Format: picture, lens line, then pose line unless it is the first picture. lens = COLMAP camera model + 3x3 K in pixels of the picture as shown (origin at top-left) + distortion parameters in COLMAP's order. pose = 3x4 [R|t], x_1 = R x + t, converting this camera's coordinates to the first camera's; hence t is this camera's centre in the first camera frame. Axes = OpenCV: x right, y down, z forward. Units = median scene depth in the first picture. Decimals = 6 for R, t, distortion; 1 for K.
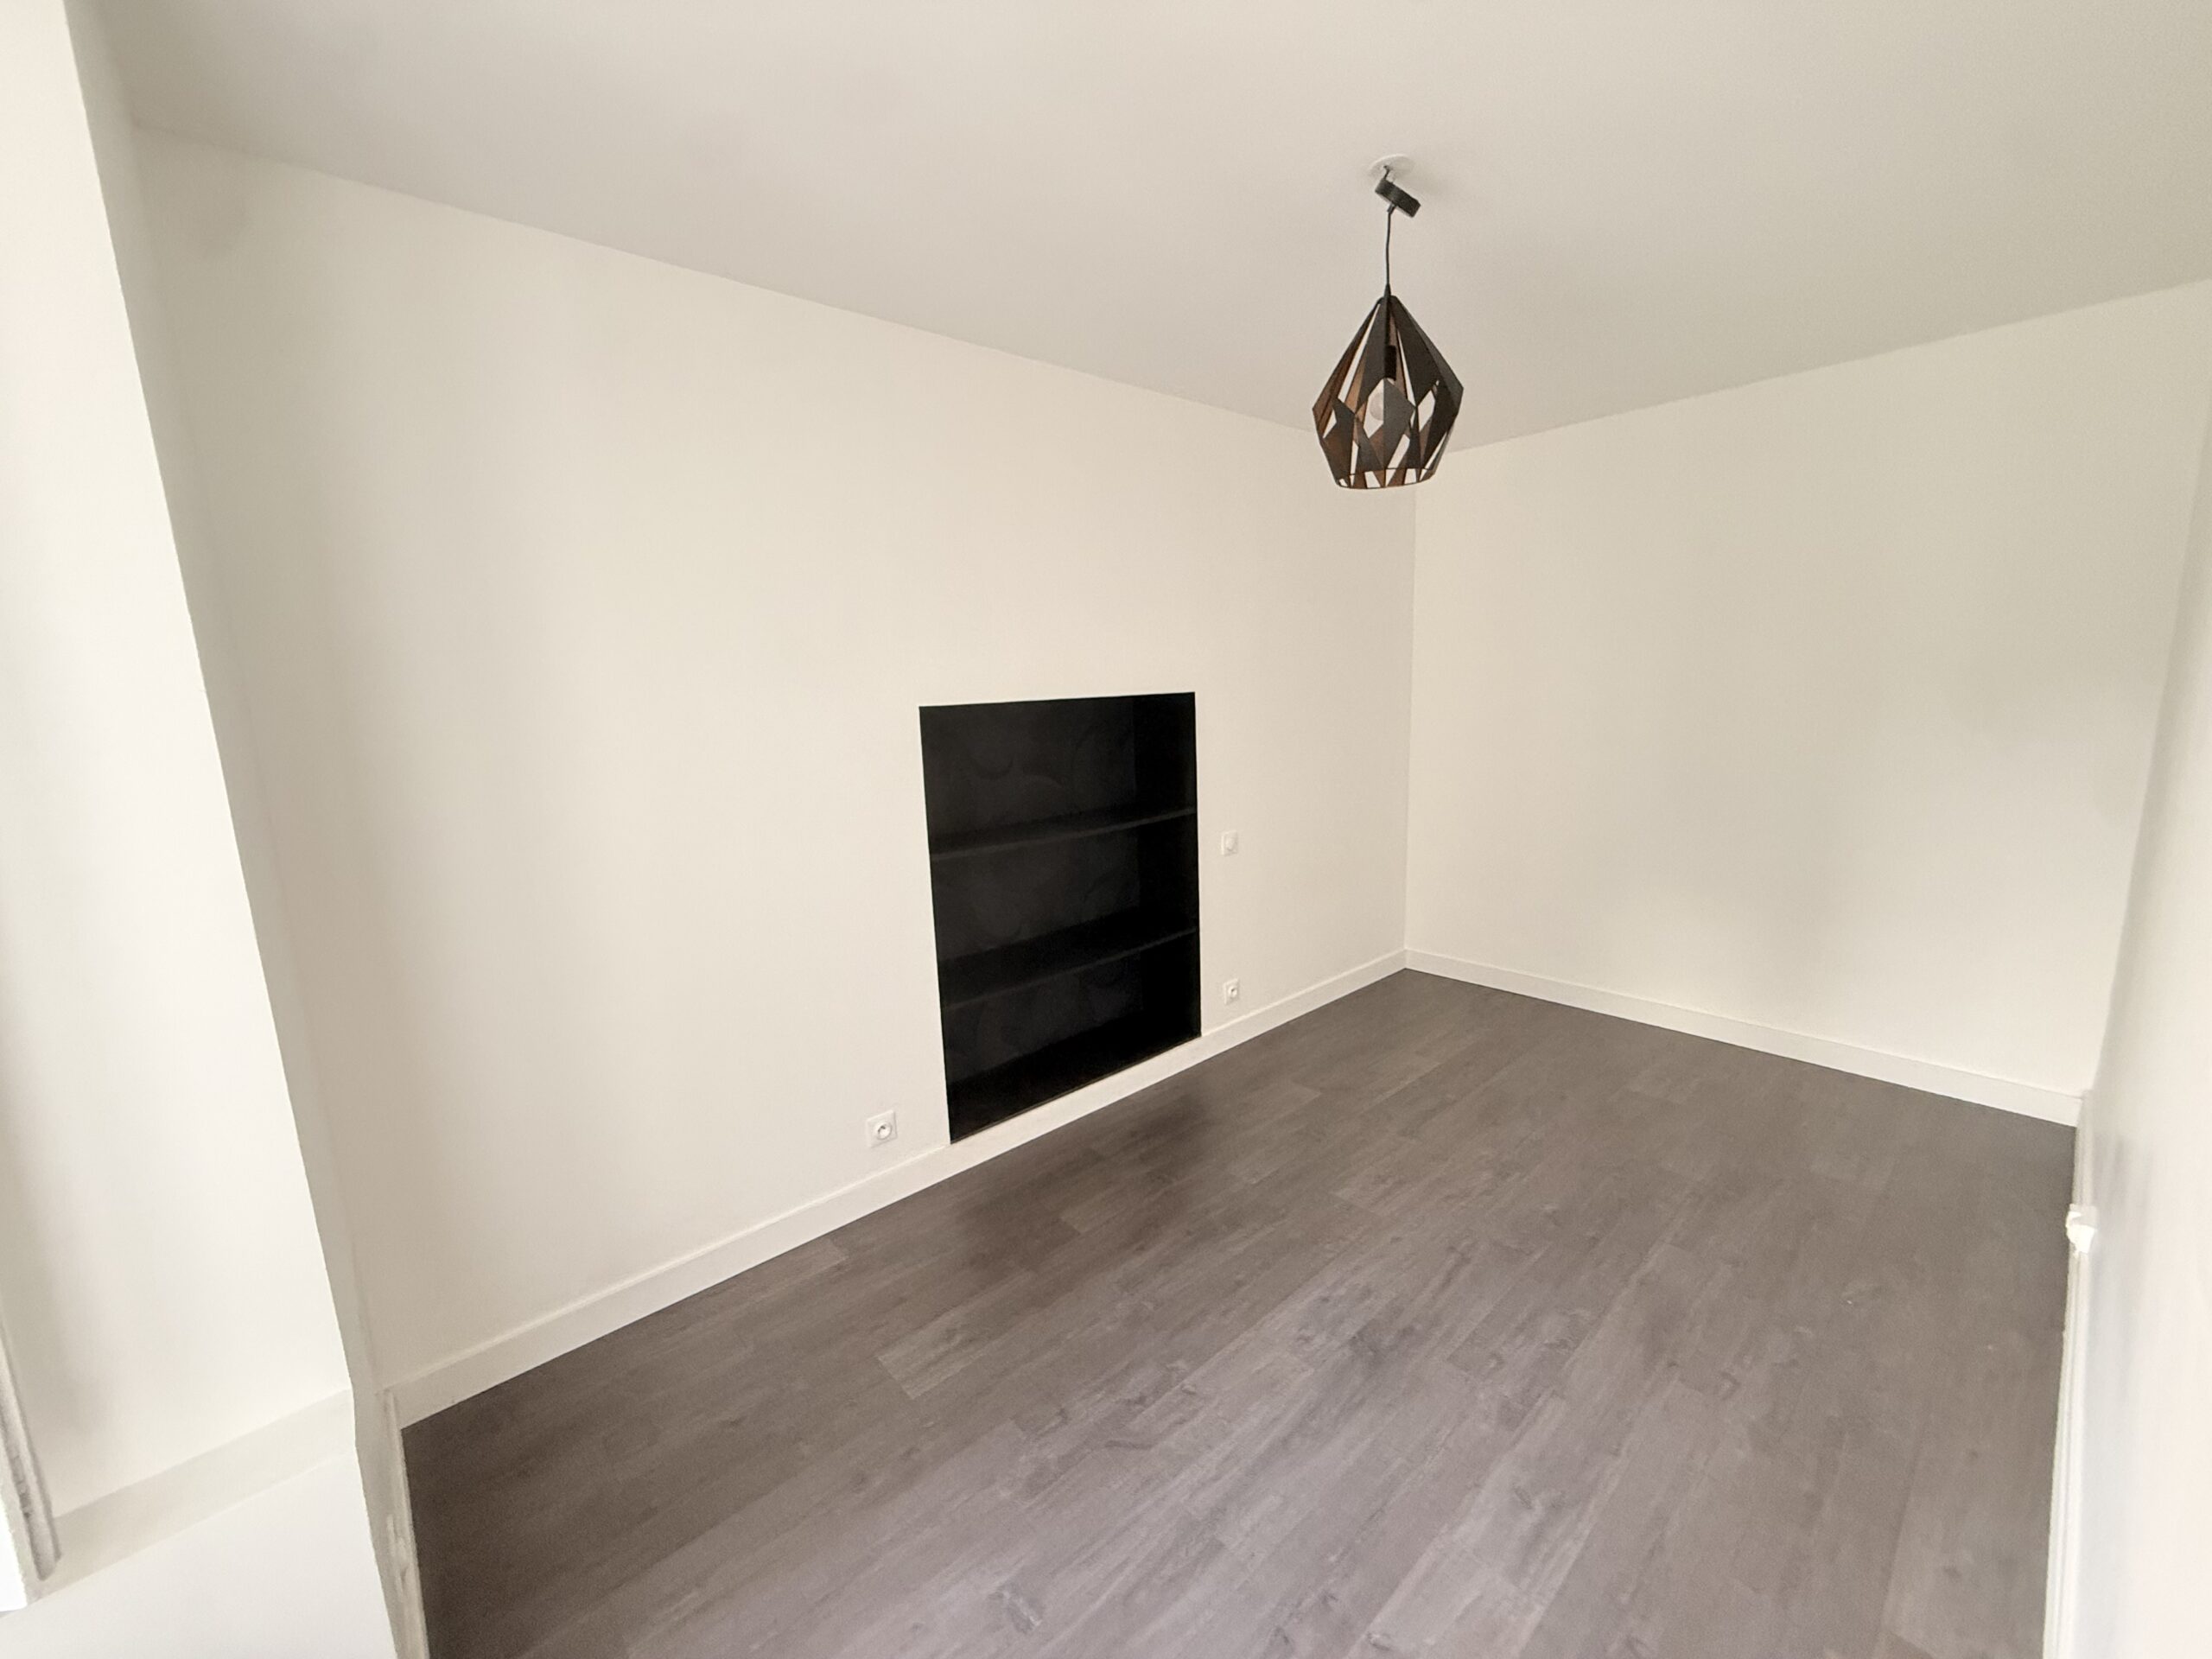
lens RADIAL K [[879.7, 0, 1106.0], [0, 879.7, 829.5], [0, 0, 1]] dist [0.000459, 0.000029]
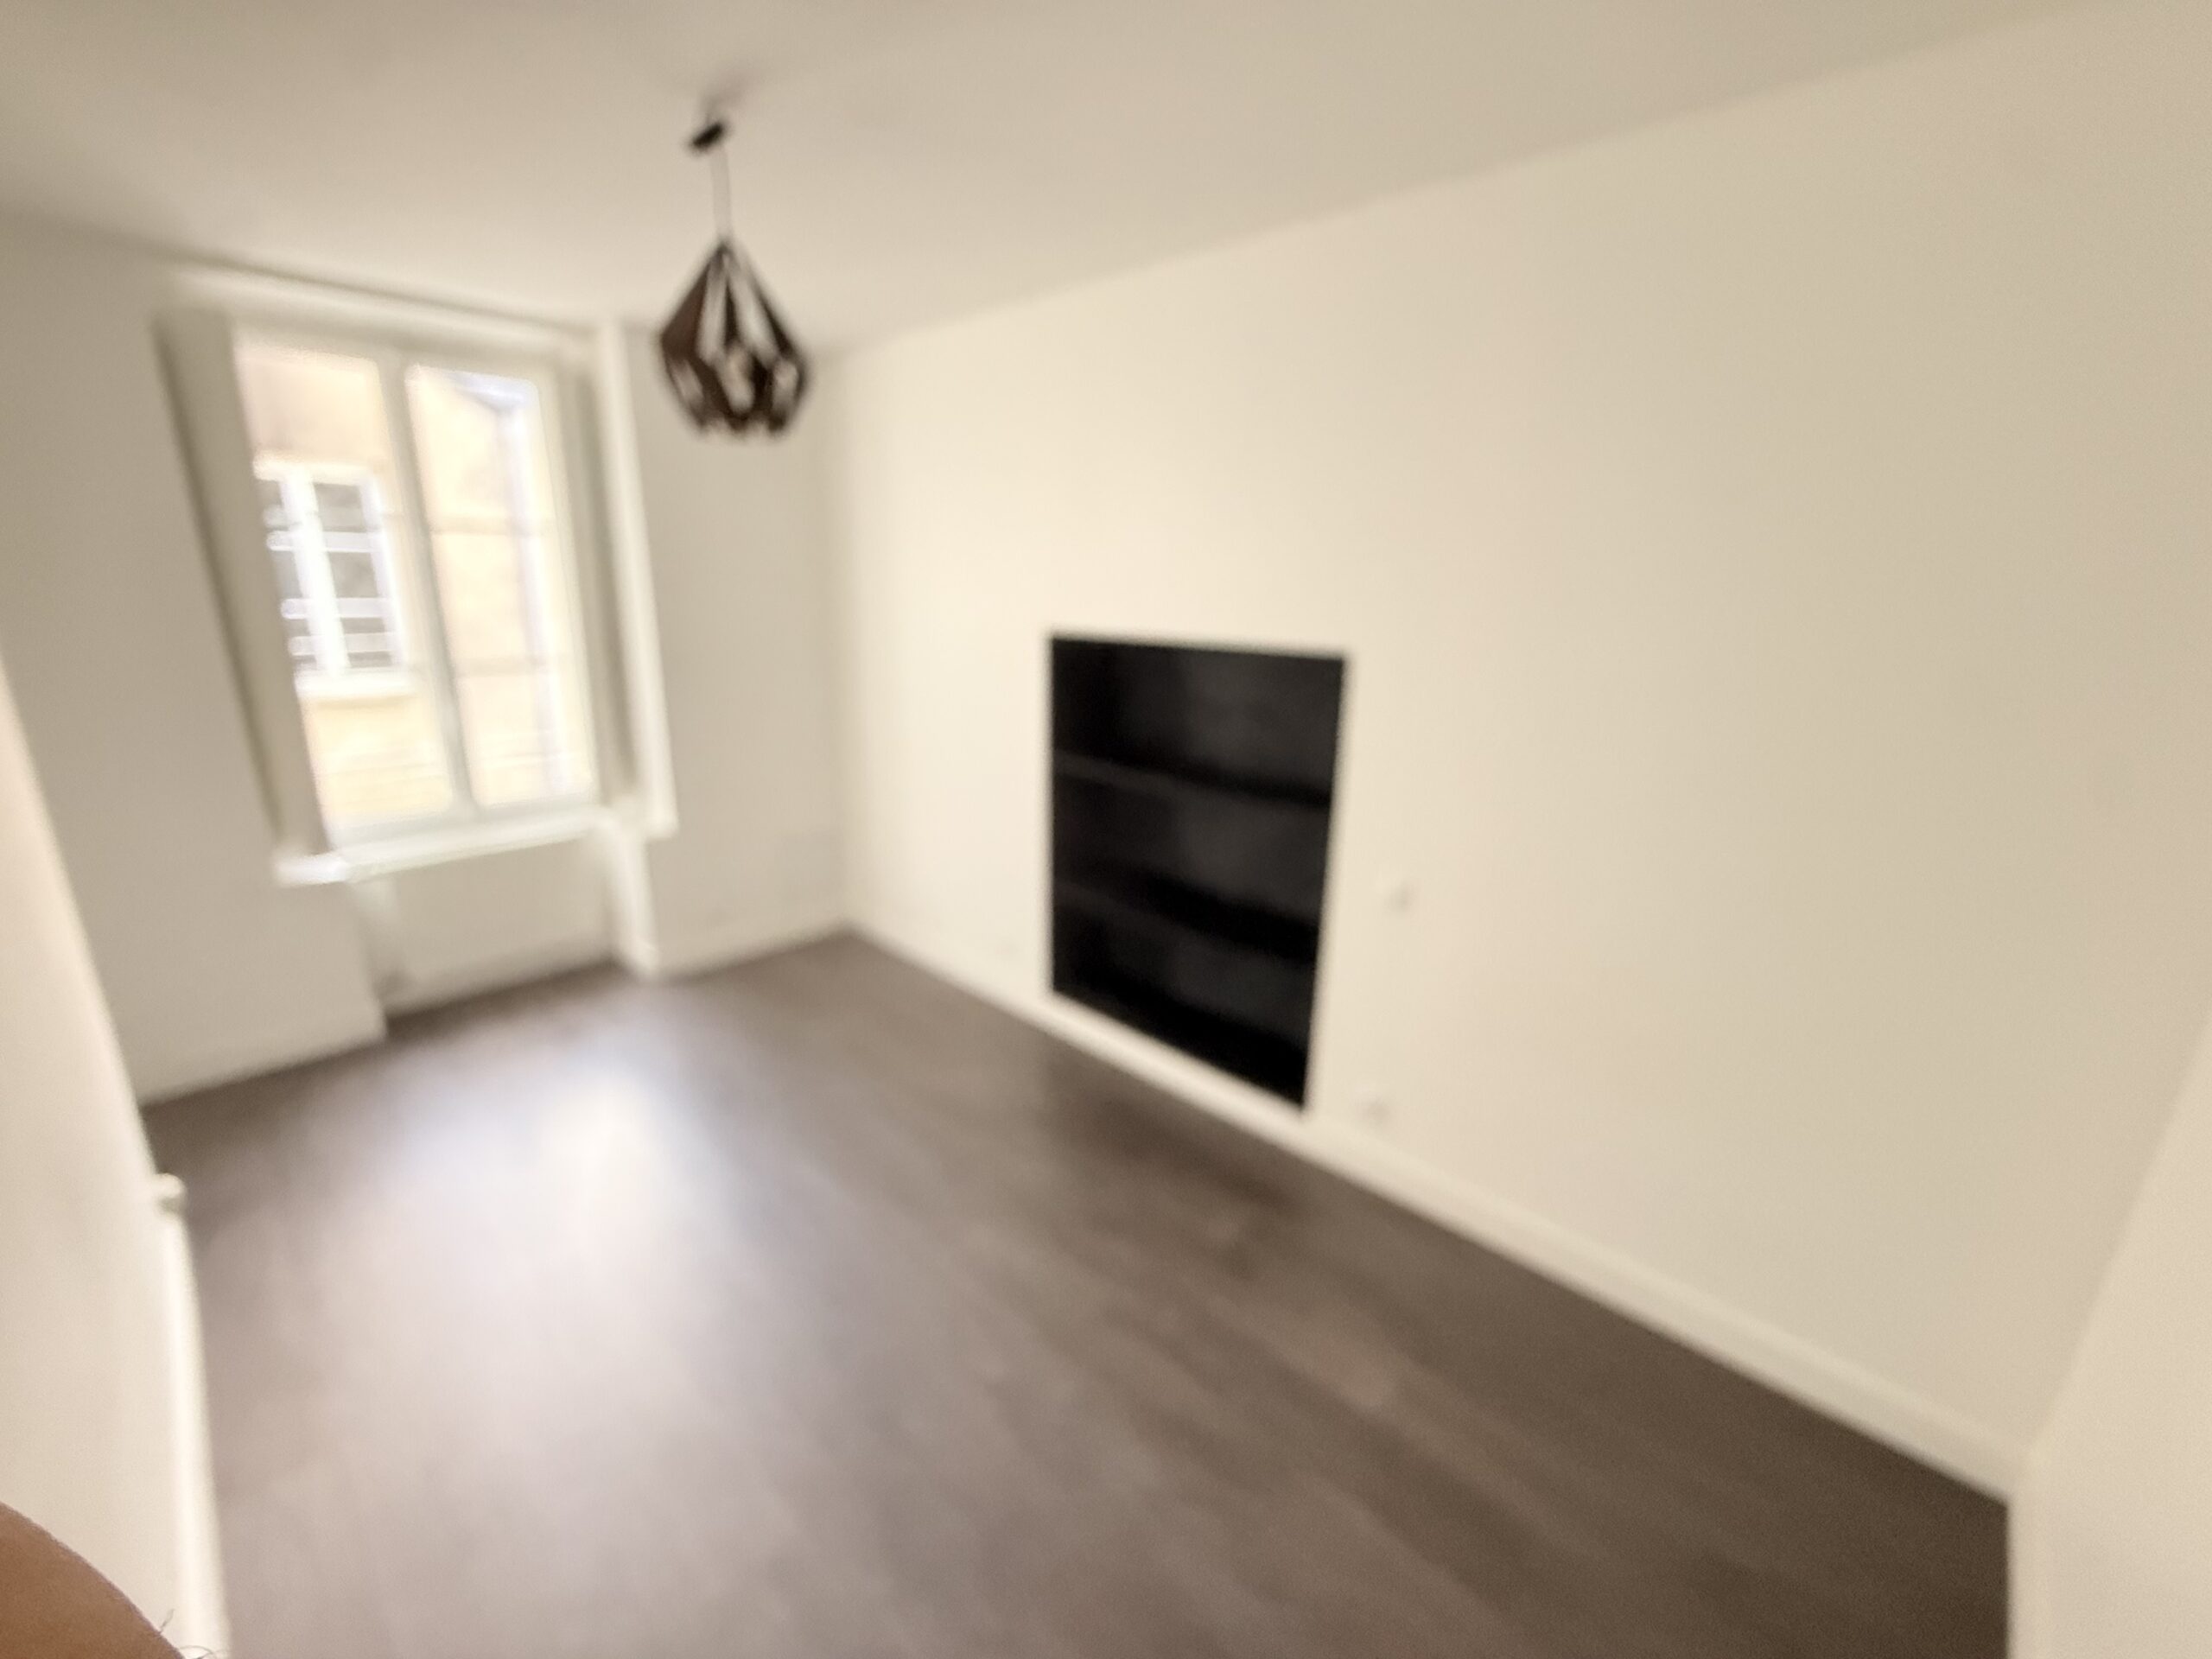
lens RADIAL K [[879.7, 0, 1106.0], [0, 879.7, 829.5], [0, 0, 1]] dist [0.000459, 0.000029]
pose [[0.049381, 0.281675, -0.958238, 0.803553], [-0.184596, 0.945454, 0.268404, -0.174924], [0.981573, 0.163633, 0.098684, 0.769826]]
